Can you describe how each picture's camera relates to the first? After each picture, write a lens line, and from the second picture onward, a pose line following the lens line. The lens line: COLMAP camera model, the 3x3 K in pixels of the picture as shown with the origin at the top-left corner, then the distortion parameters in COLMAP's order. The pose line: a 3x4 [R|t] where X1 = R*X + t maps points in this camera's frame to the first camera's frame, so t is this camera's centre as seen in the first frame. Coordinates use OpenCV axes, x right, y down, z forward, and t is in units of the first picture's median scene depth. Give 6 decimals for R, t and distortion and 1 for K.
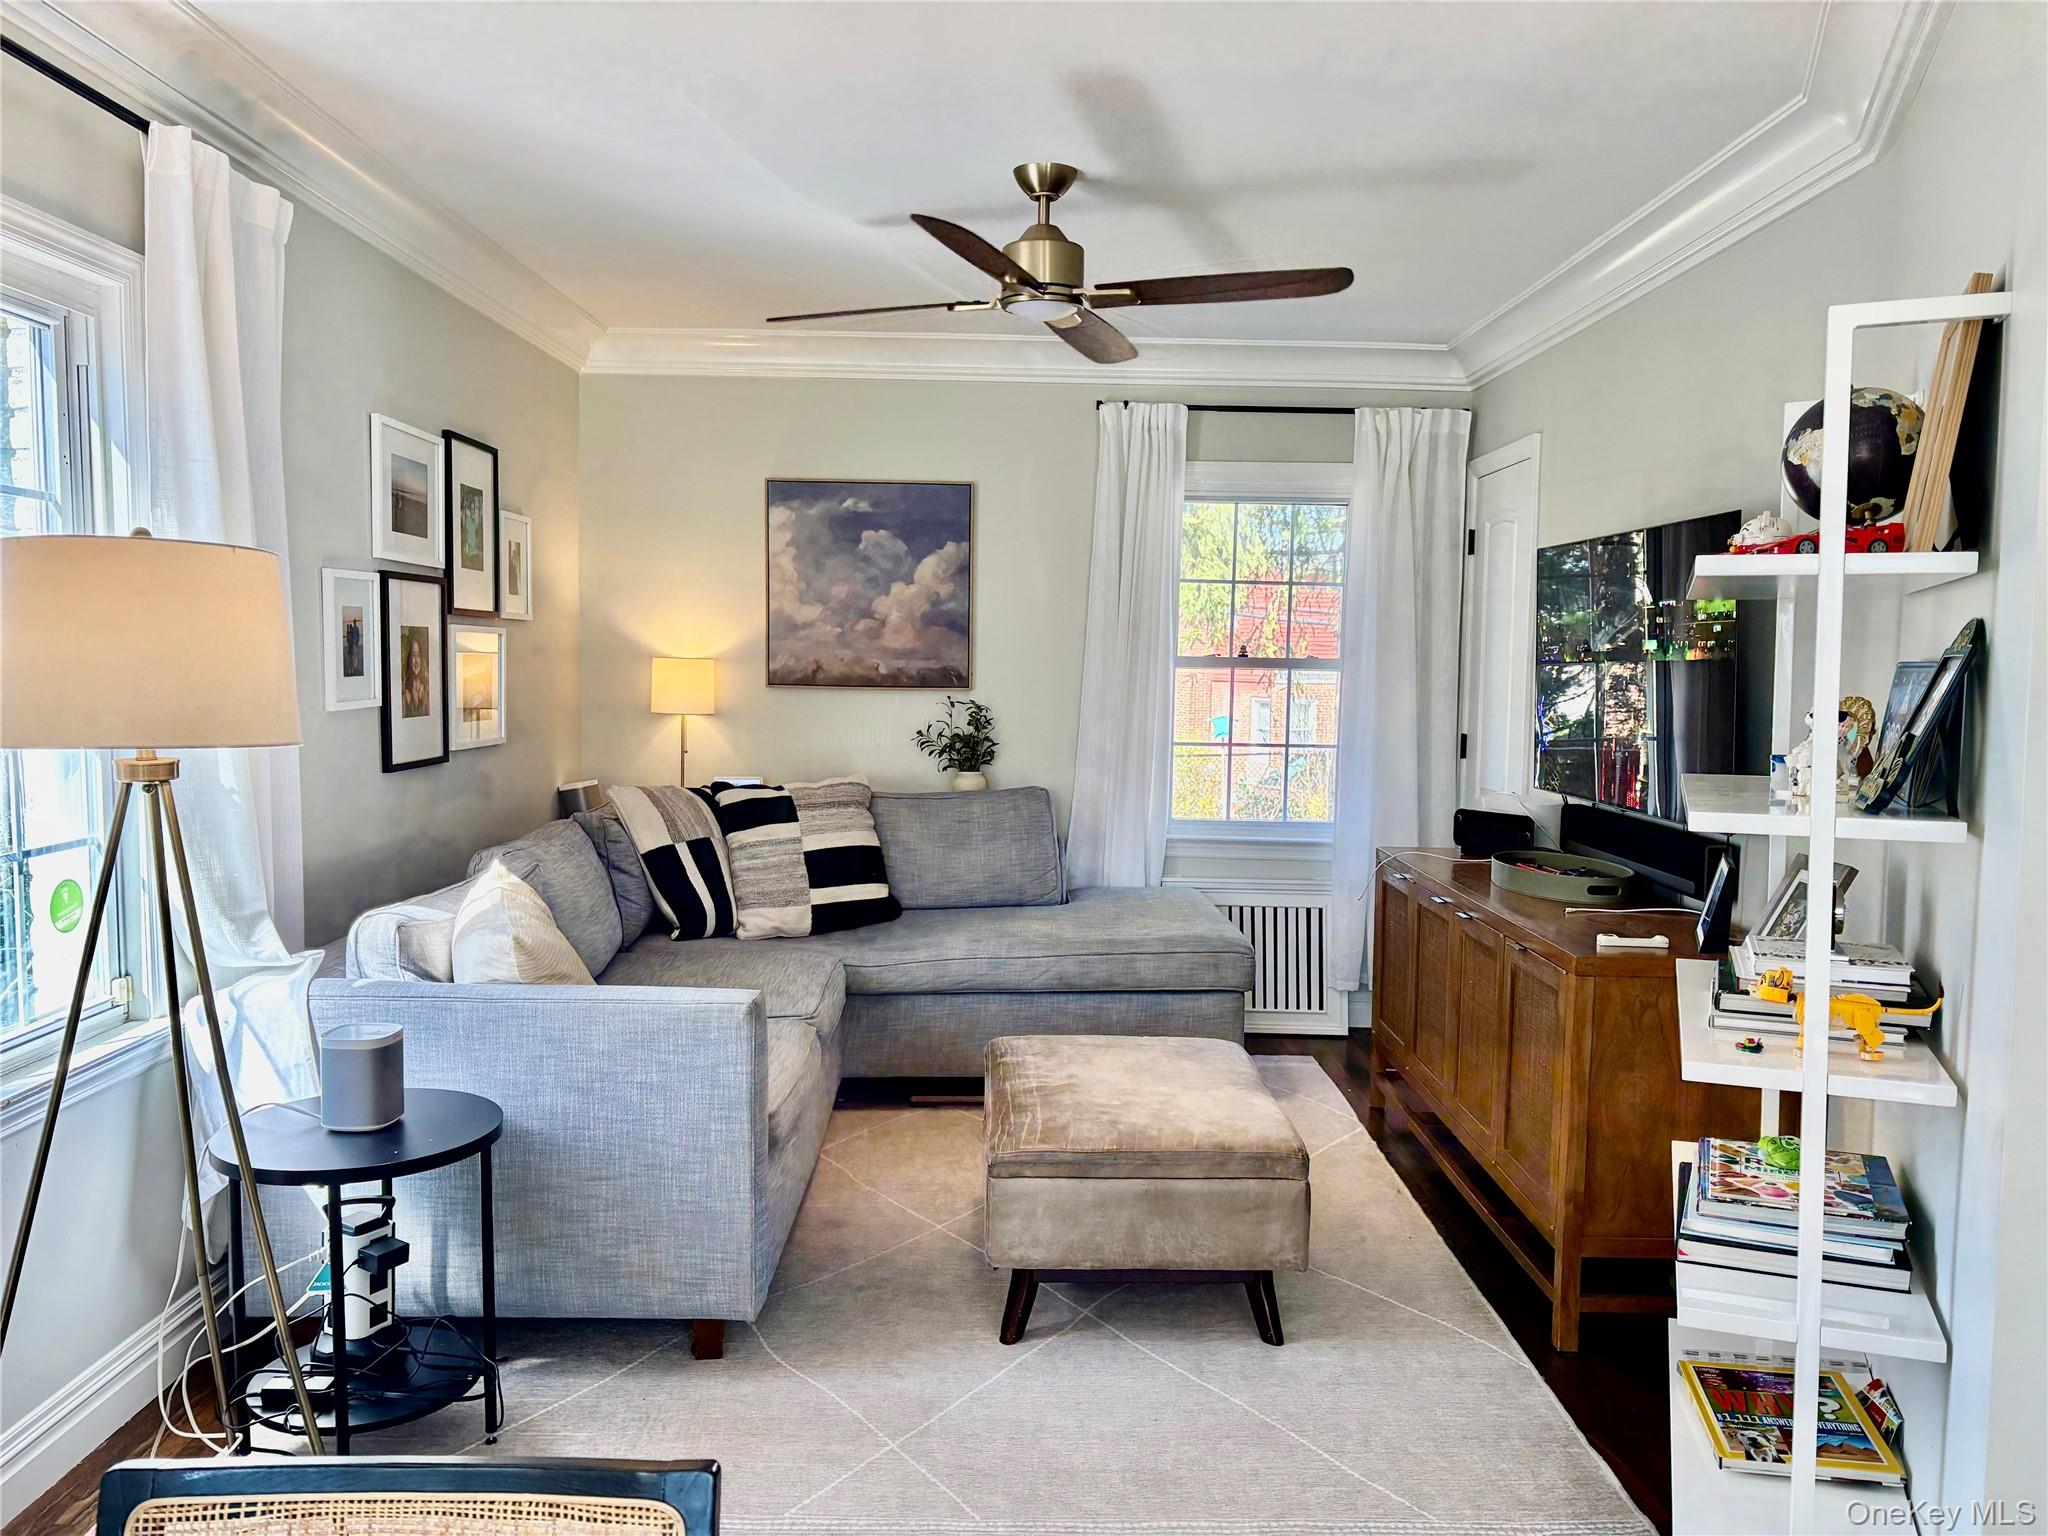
lens RADIAL K [[1578.4, 0, 1045.8], [0, 1578.4, 829.4], [0, 0, 1]] dist [0.091578, -0.042019]
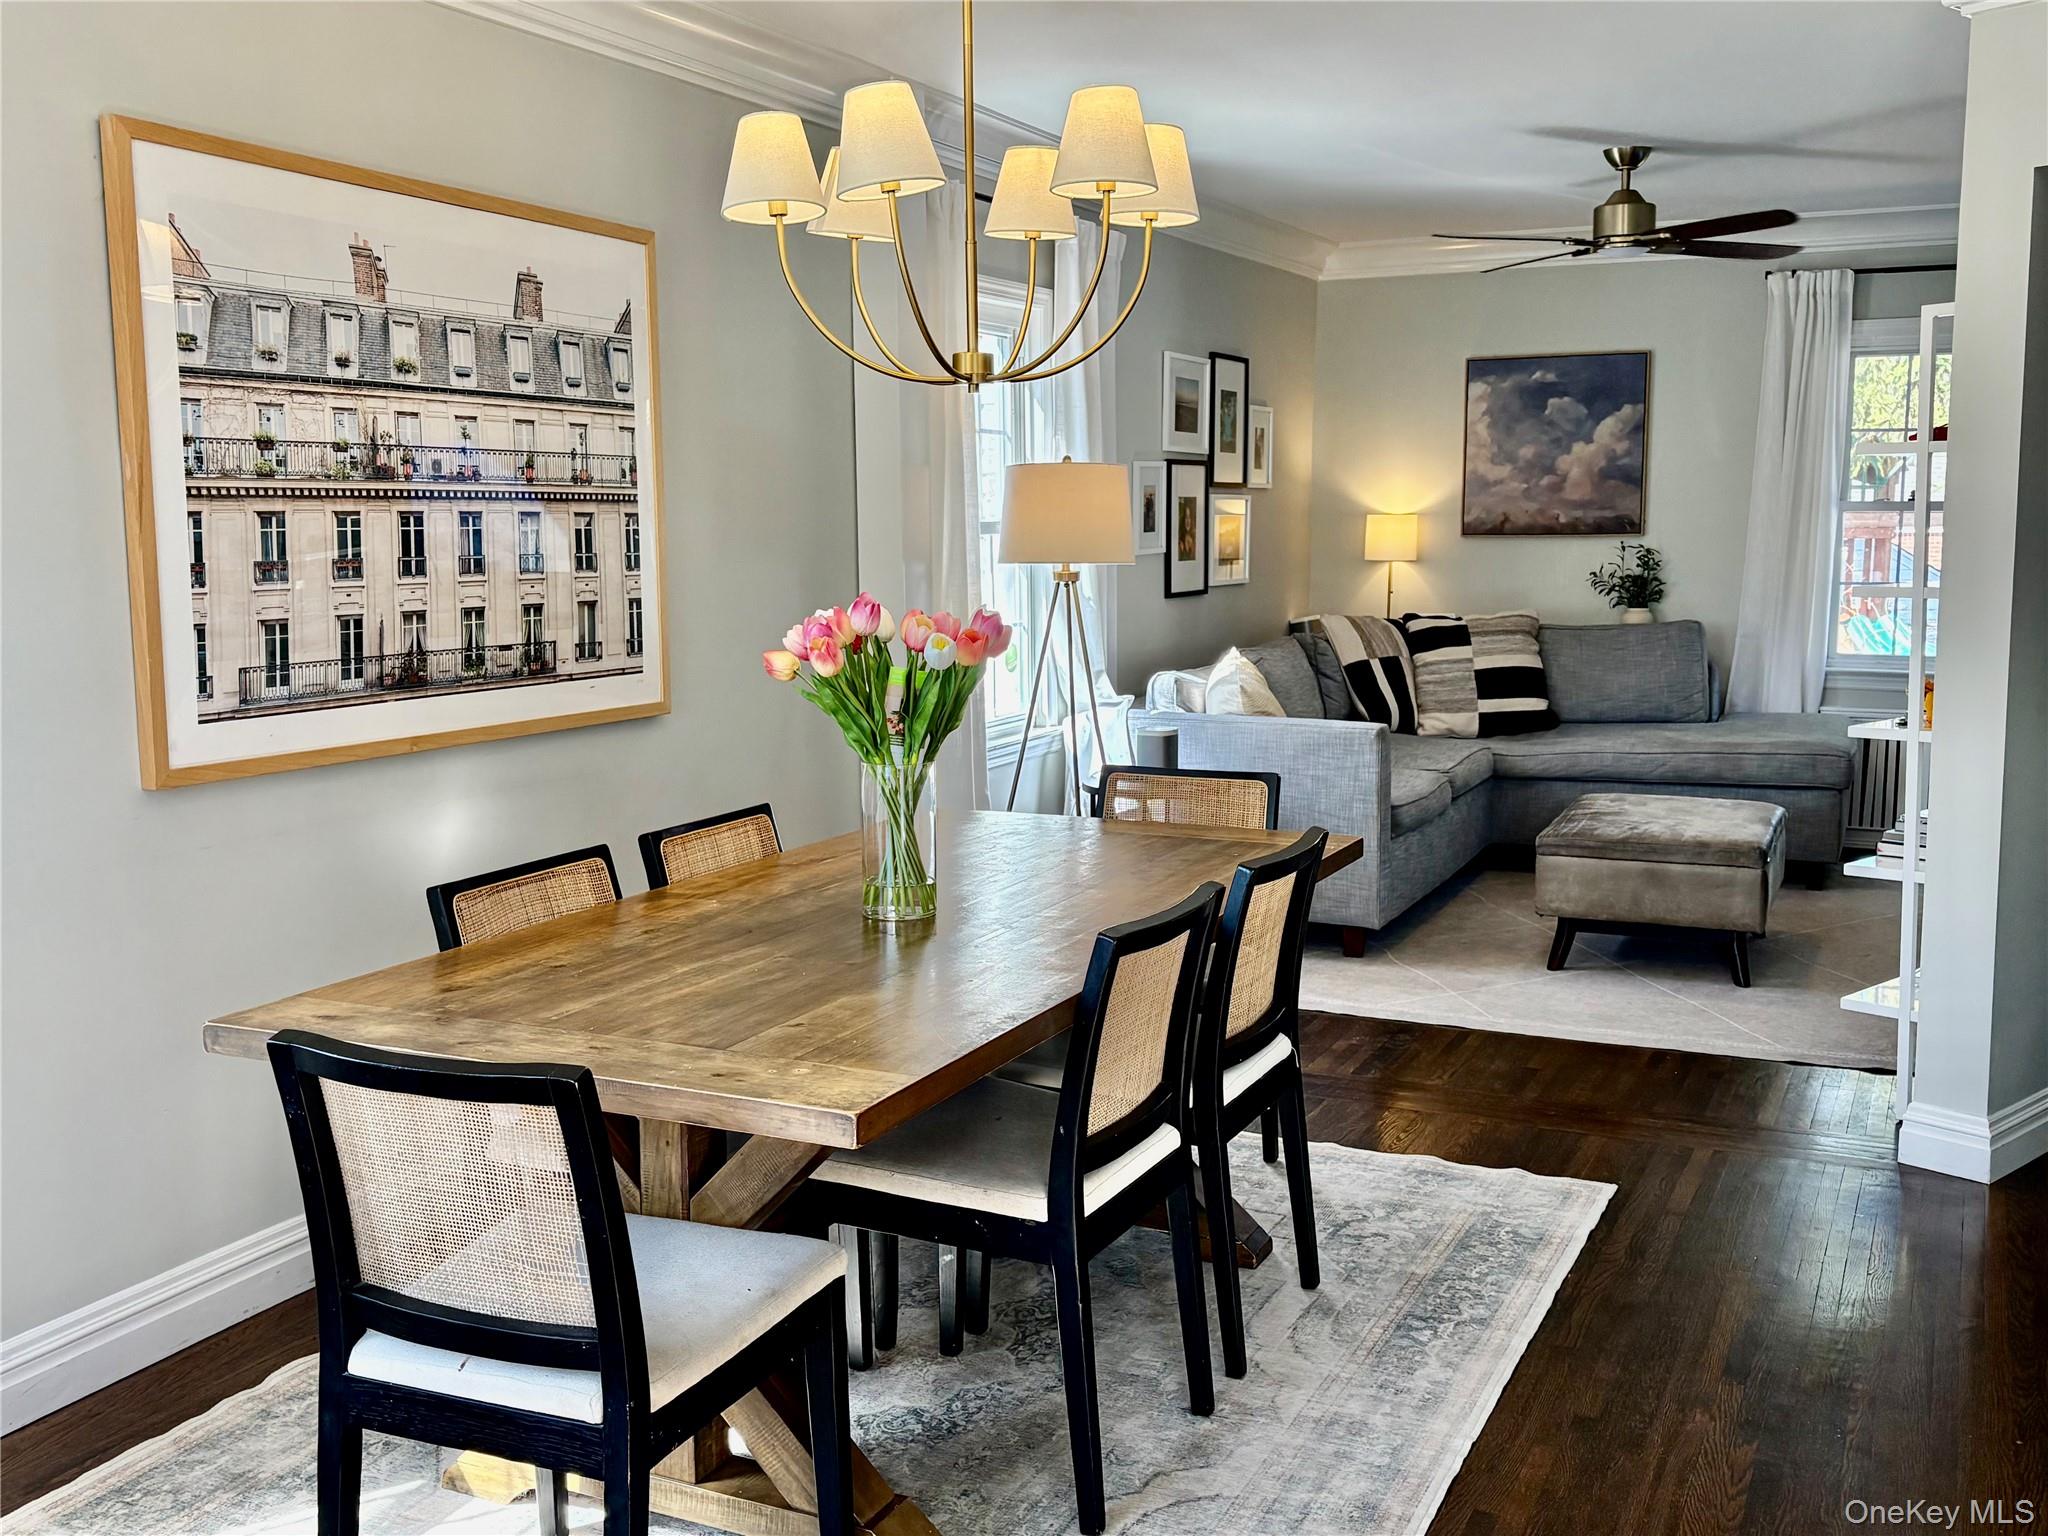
lens RADIAL K [[1996.1, 0, 1022.6], [0, 1996.1, 768.2], [0, 0, 1]] dist [-0.070169, 0.000000]
pose [[0.899208, 0.026407, -0.436724, 0.204744], [-0.019063, 0.999594, 0.021191, 0.064325], [0.437106, -0.010730, 0.899346, -0.532295]]
